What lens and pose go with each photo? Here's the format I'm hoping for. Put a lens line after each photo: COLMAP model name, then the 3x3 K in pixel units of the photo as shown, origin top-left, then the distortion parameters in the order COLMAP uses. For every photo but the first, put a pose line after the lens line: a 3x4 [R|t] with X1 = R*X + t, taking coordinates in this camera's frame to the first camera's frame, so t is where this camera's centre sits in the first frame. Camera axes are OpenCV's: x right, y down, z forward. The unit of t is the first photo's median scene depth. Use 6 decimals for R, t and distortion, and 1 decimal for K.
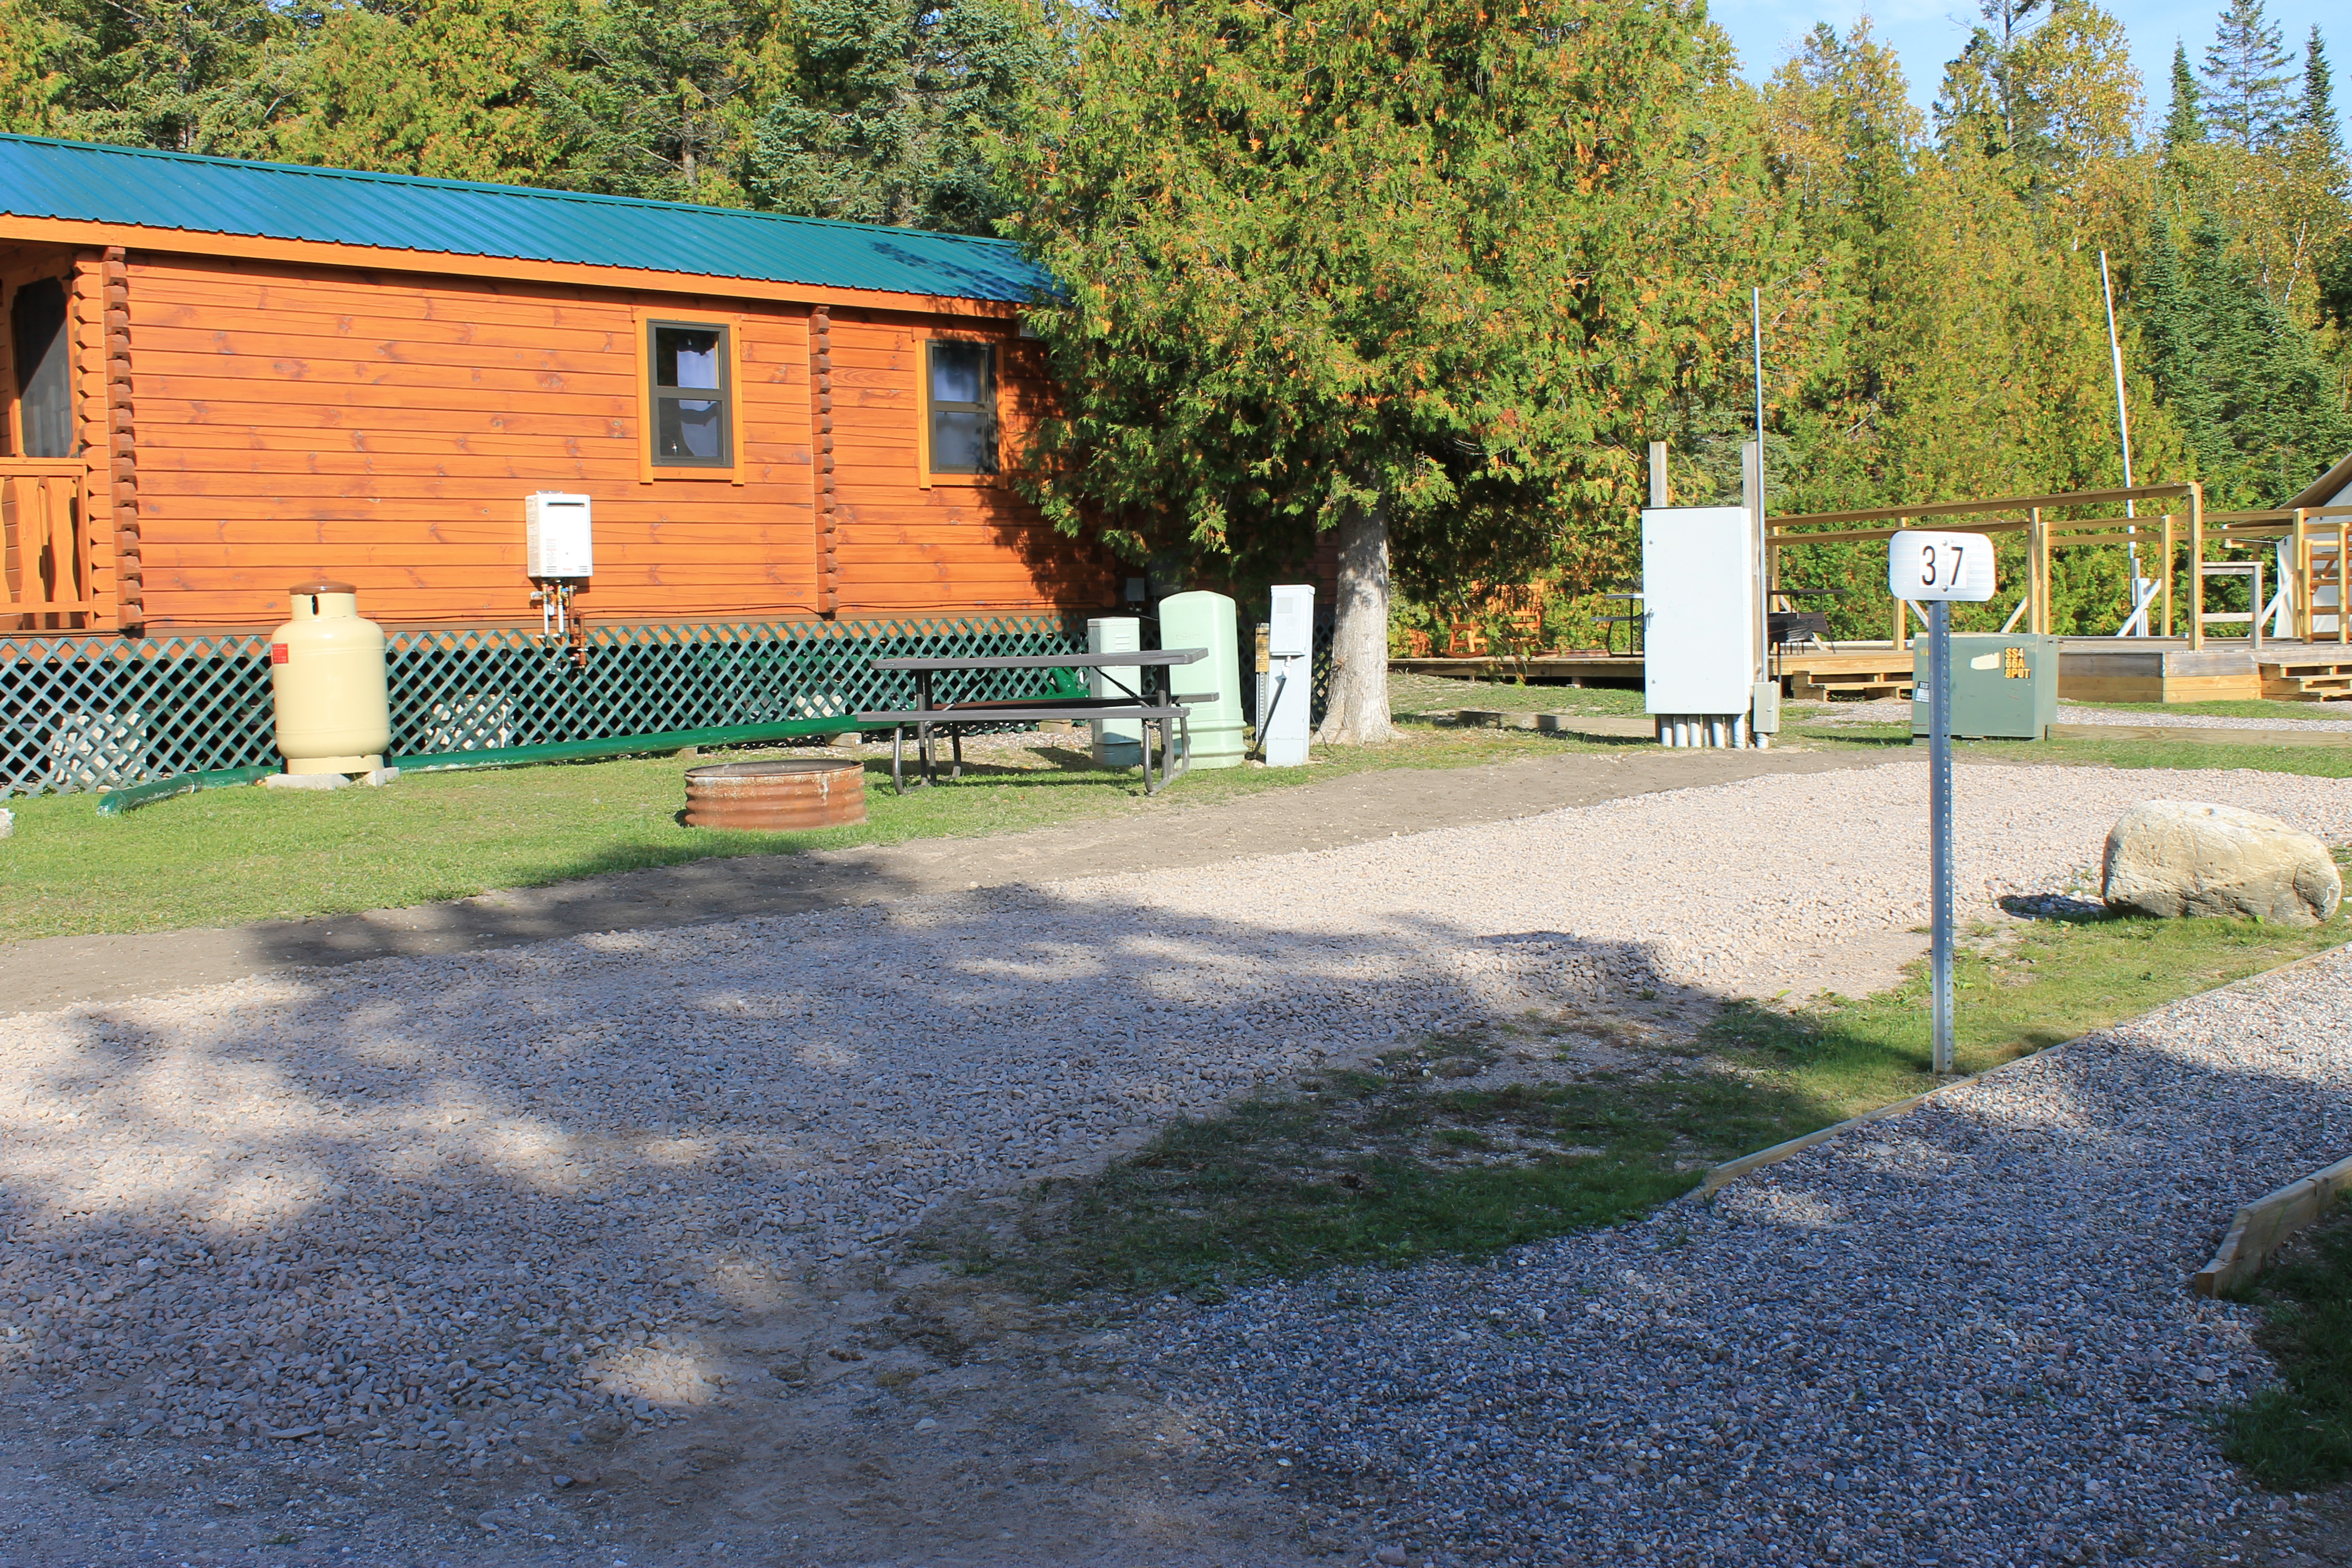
lens RADIAL K [[2492.2, 0, 1157.3], [0, 2492.2, 791.9], [0, 0, 1]] dist [-0.073533, 0.000000]
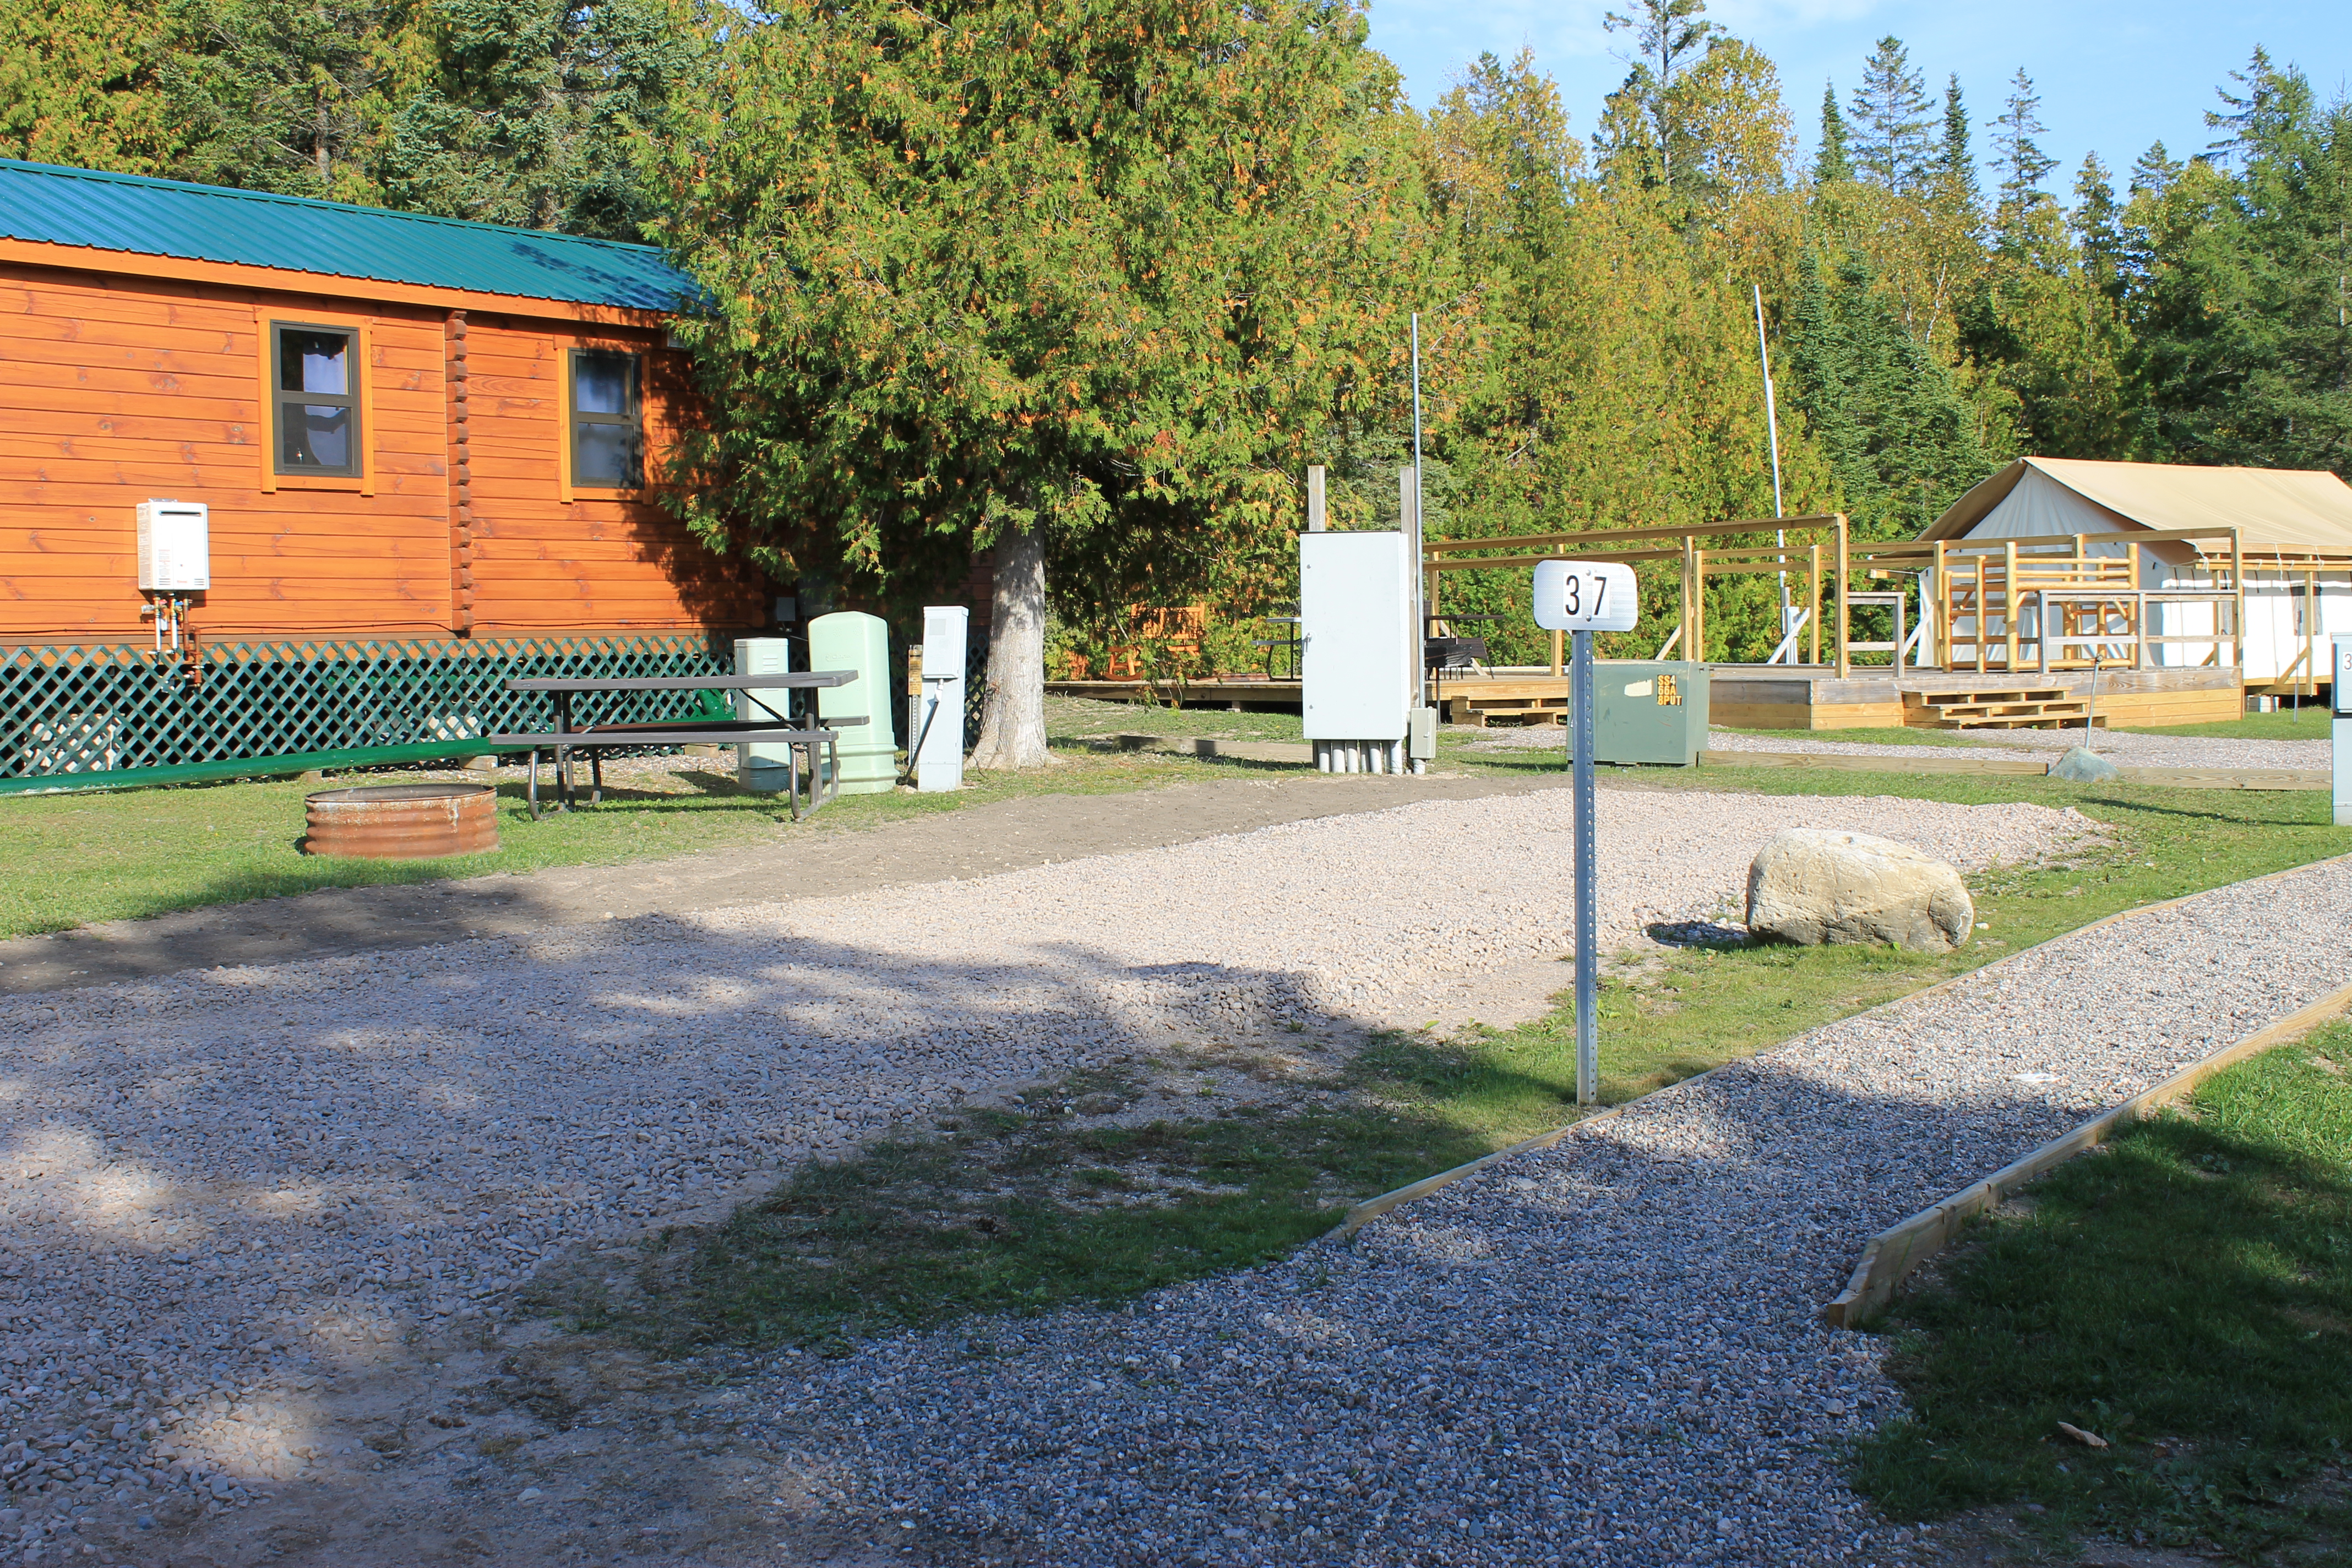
lens RADIAL K [[2492.2, 0, 1185.6], [0, 2492.2, 792.5], [0, 0, 1]] dist [-0.073533, 0.000000]
pose [[0.990878, 0.001663, 0.134749, 0.016012], [-0.000865, 0.999982, -0.005978, -0.004241], [-0.134756, 0.005807, 0.990862, 0.019308]]
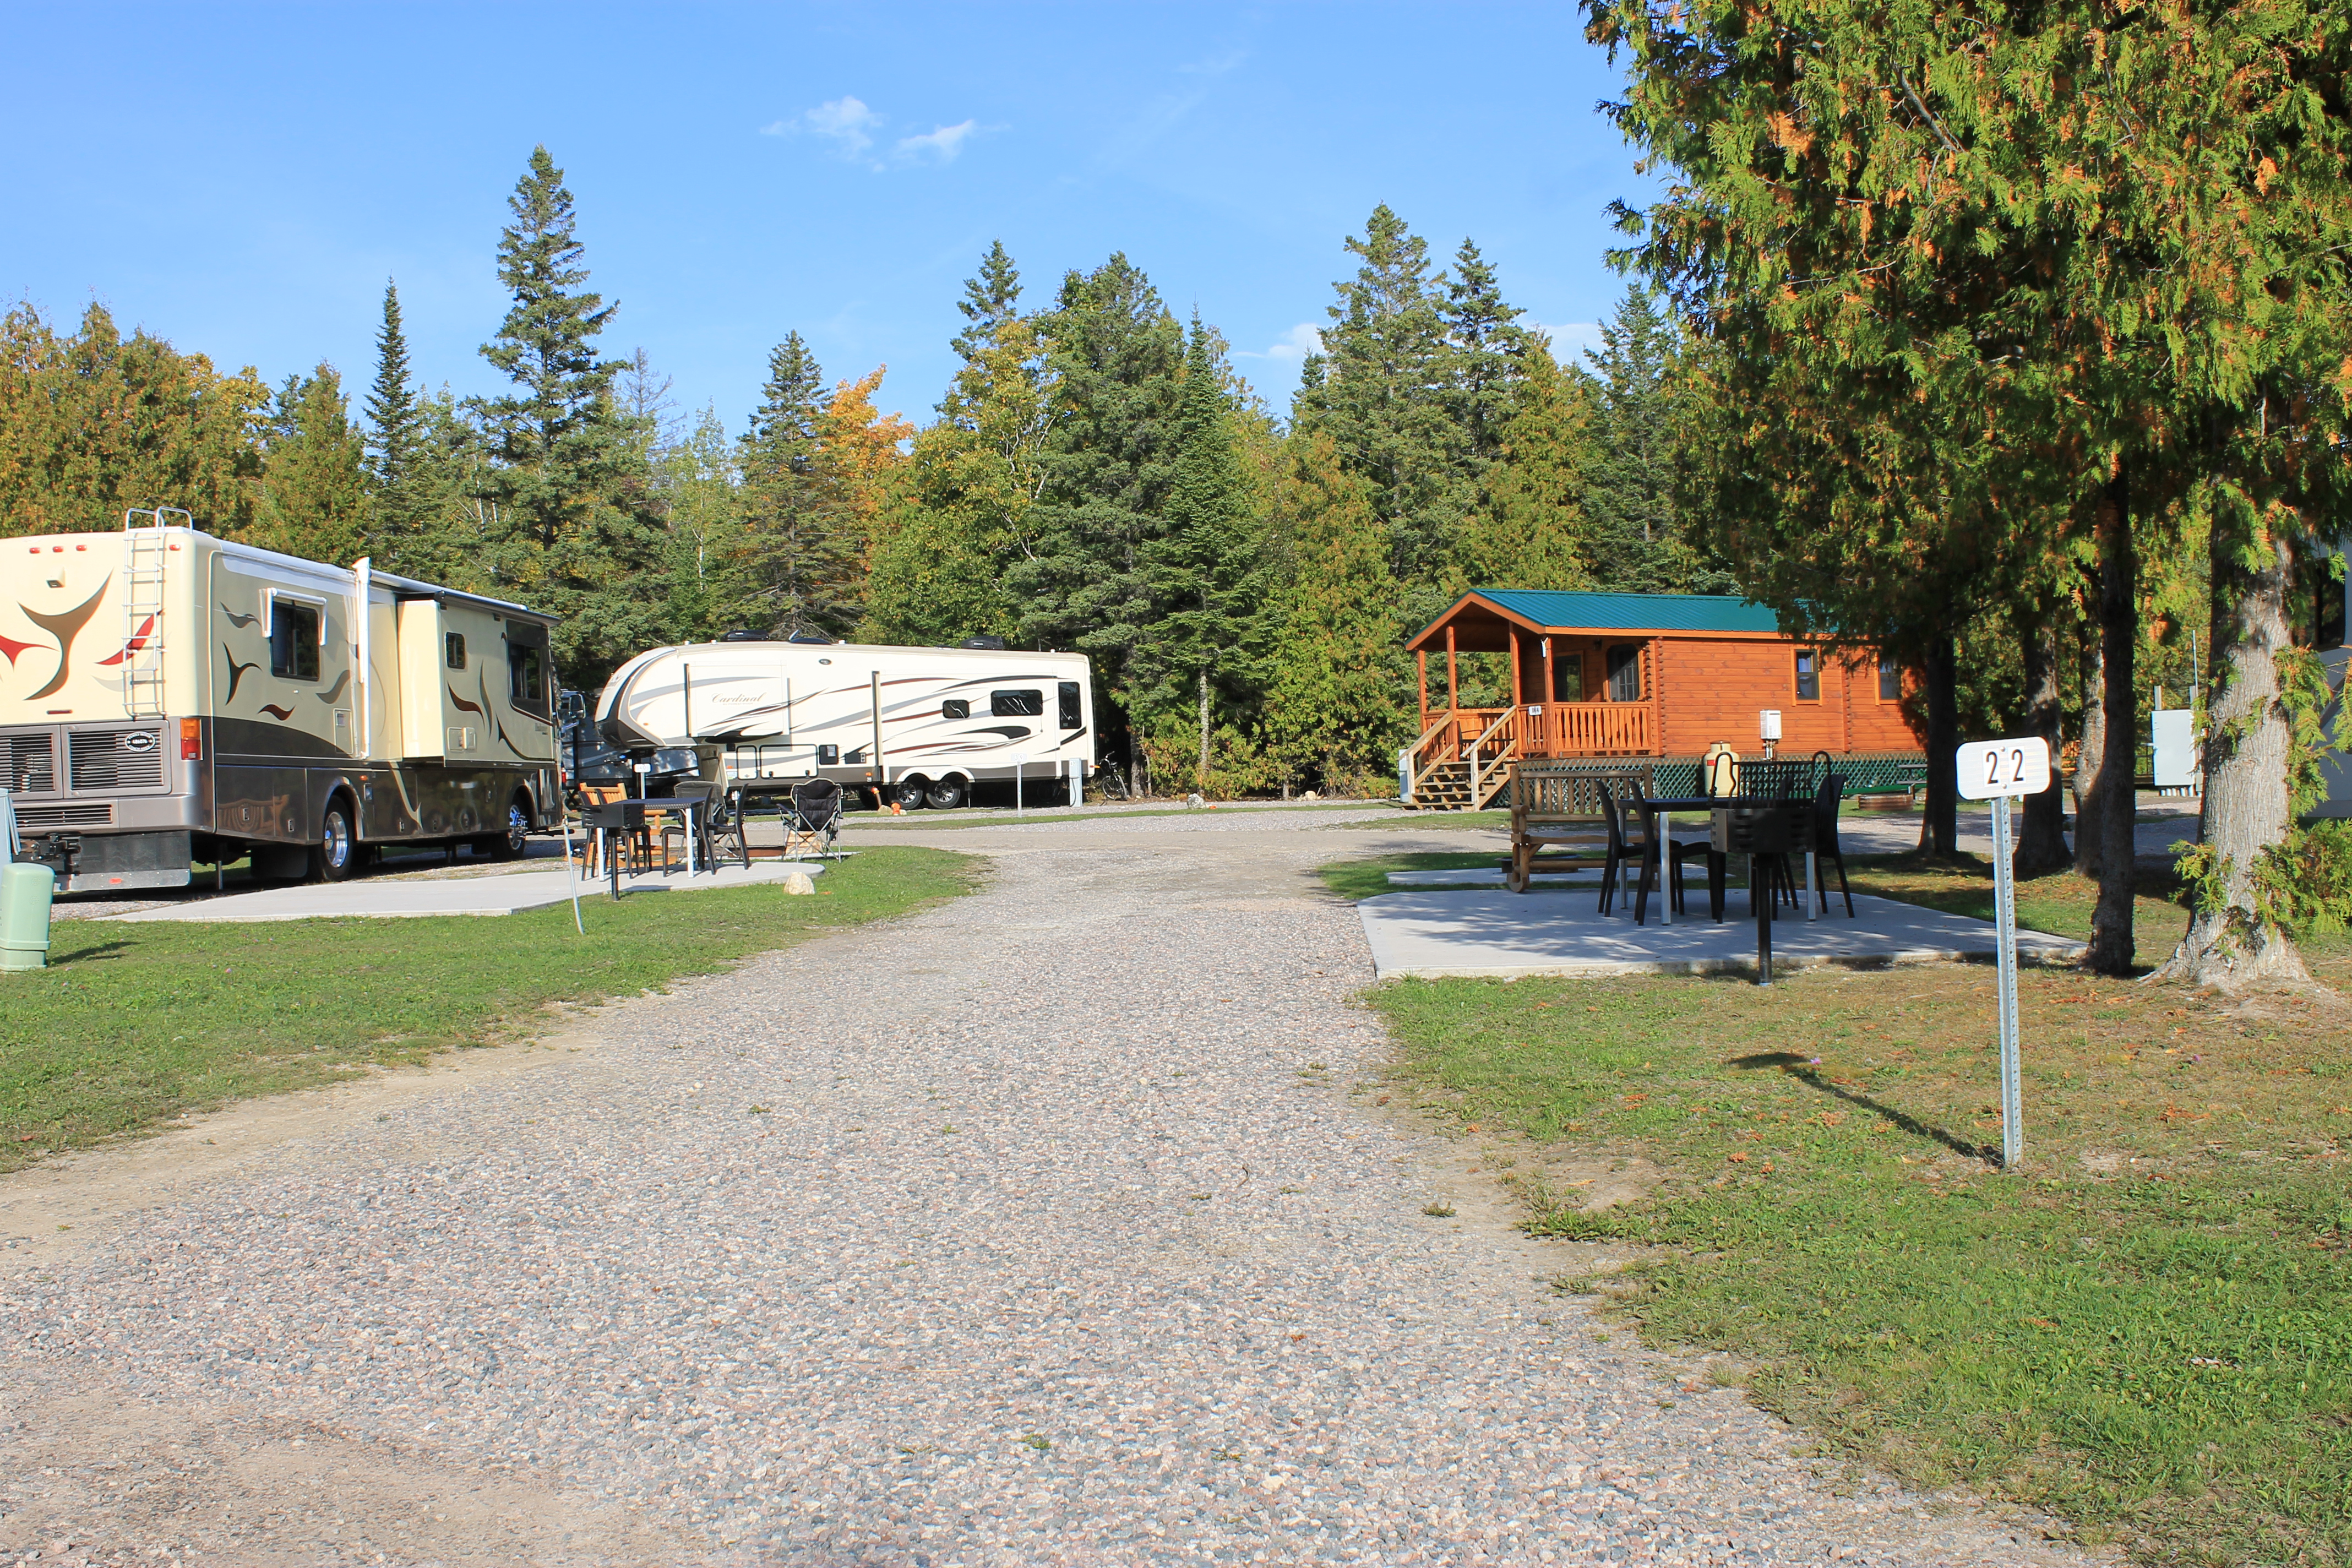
lens RADIAL K [[2841.0, 0, 1176.6], [0, 2841.0, 779.4], [0, 0, 1]] dist [0.003361, 0.000000]
pose [[0.990575, -0.003320, -0.136934, -0.474634], [-0.005965, 0.997712, -0.067339, 0.191326], [0.136845, 0.067521, 0.988289, -2.403367]]
